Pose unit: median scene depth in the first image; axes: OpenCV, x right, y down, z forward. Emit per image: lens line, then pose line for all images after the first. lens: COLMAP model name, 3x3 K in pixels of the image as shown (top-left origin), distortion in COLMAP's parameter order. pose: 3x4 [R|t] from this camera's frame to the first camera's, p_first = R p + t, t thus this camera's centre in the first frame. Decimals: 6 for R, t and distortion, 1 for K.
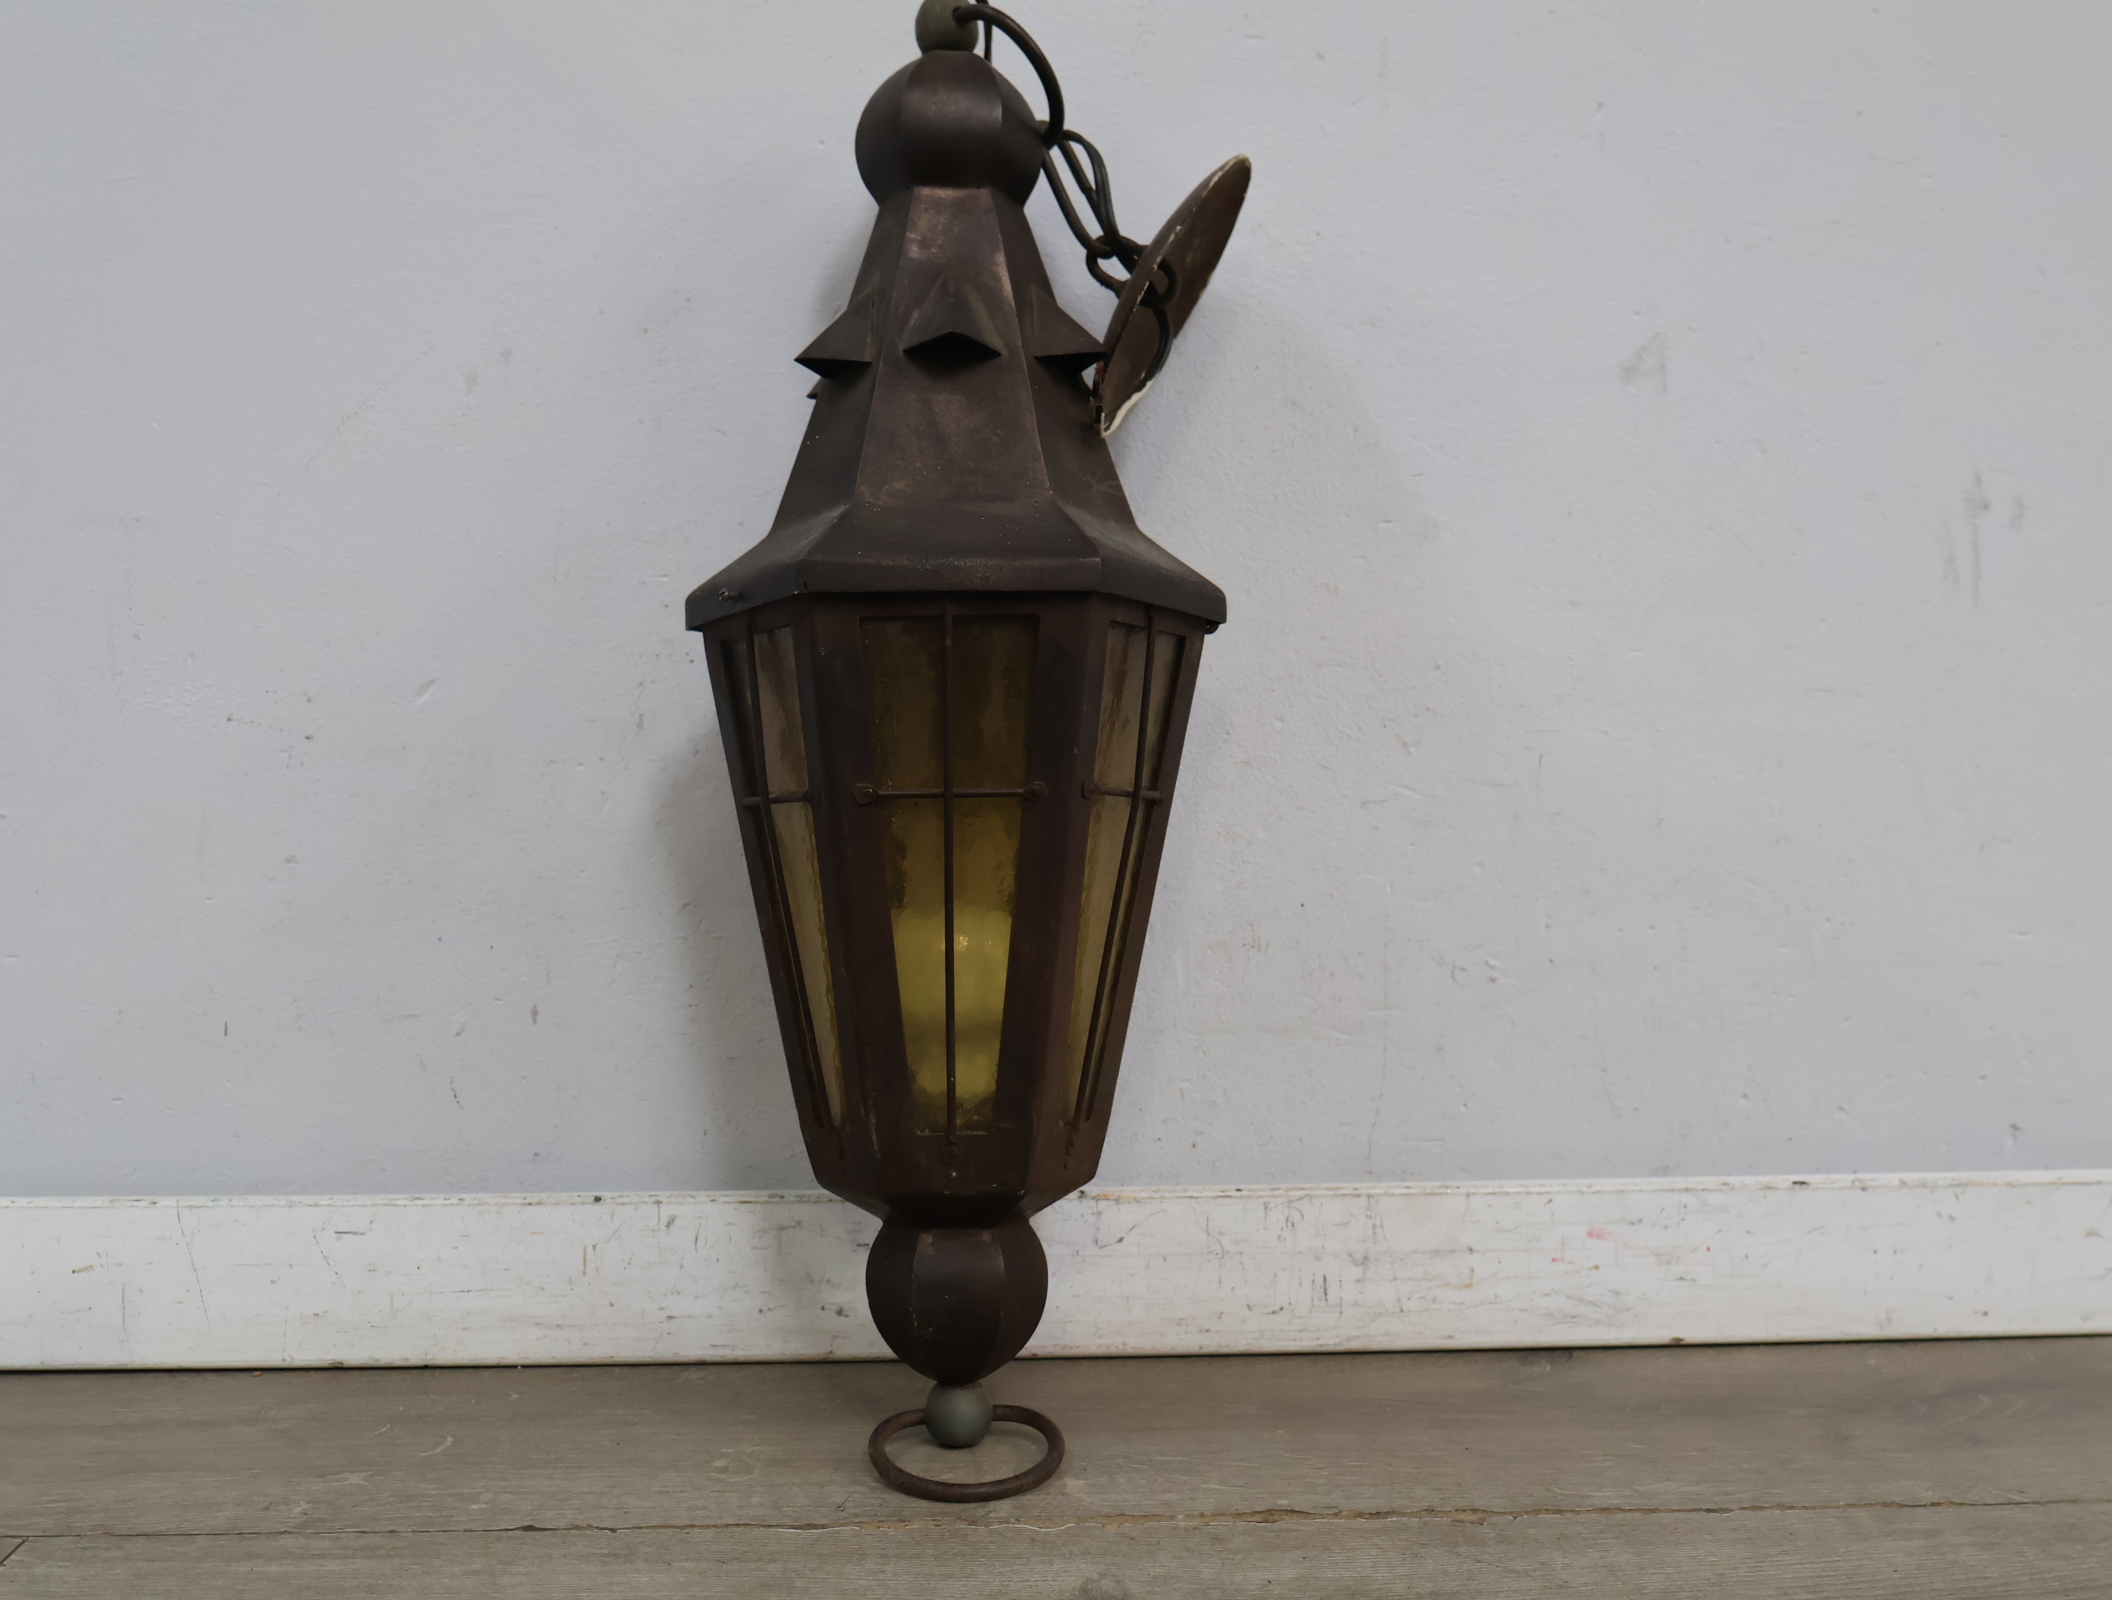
lens RADIAL K [[2290.4, 0, 1067.6], [0, 2290.4, 786.0], [0, 0, 1]] dist [0.002250, 0.000000]
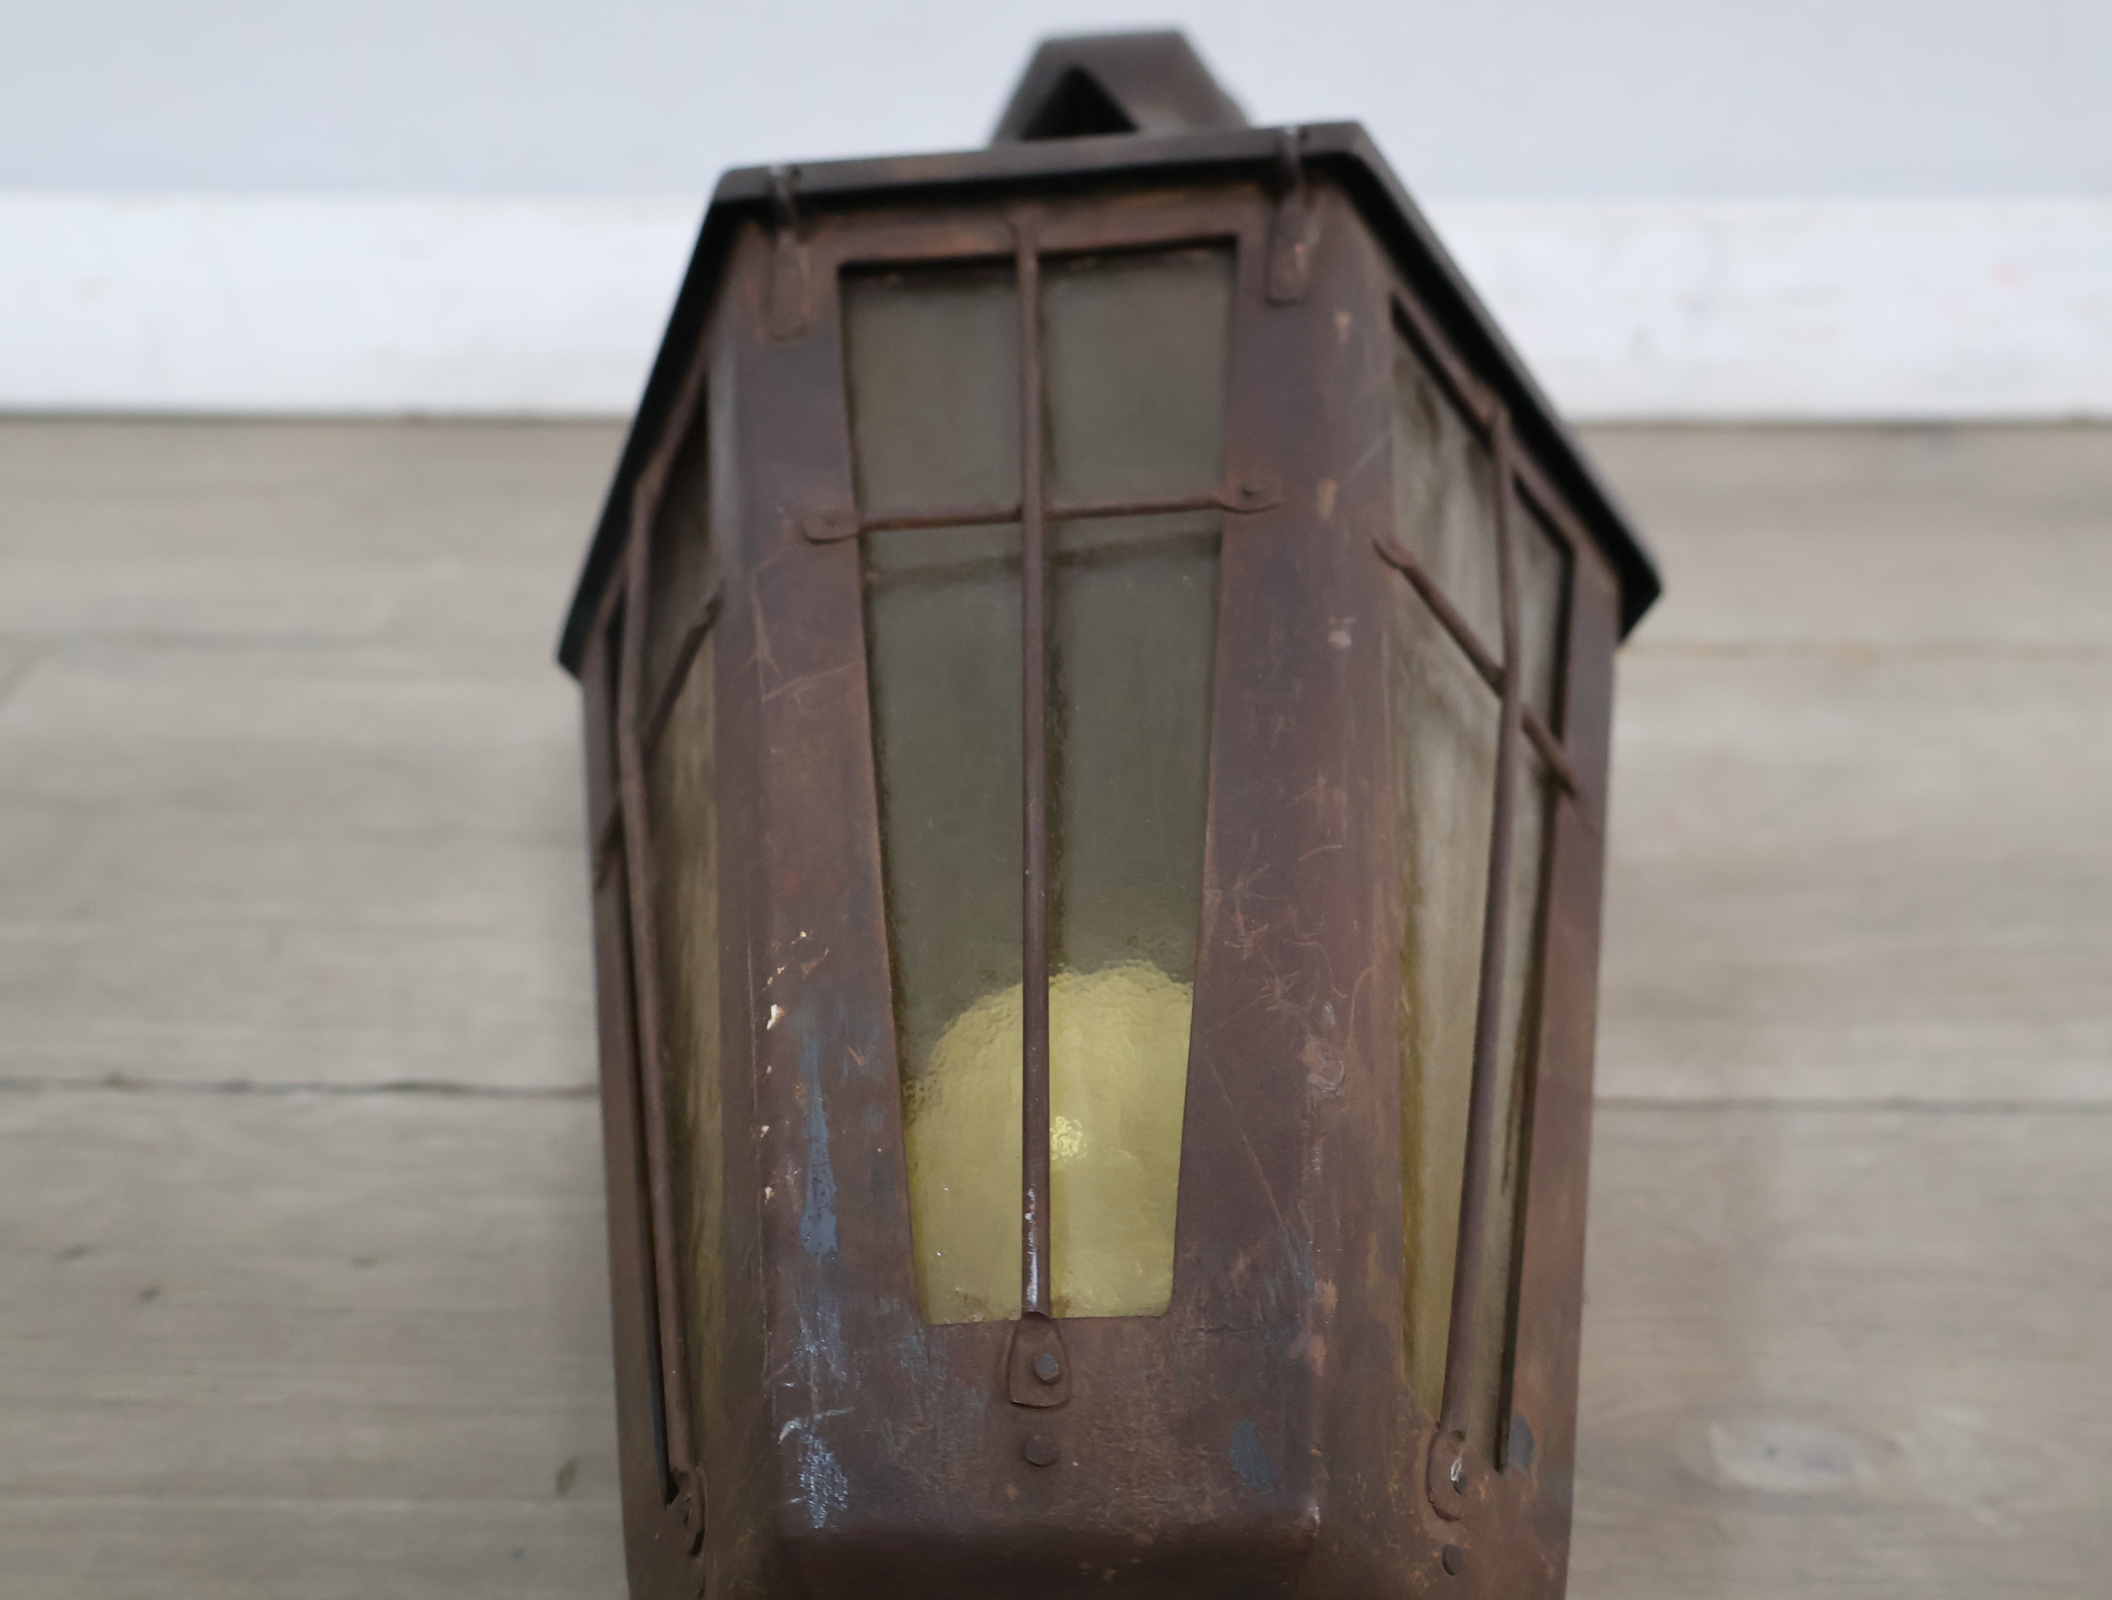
lens RADIAL K [[2290.4, 0, 1059.8], [0, 2290.4, 805.6], [0, 0, 1]] dist [0.002250, 0.000000]
pose [[0.998822, 0.029698, -0.038375, -0.058380], [-0.009623, 0.896361, 0.443221, 0.016498], [0.047561, -0.442330, 0.895590, 0.231503]]
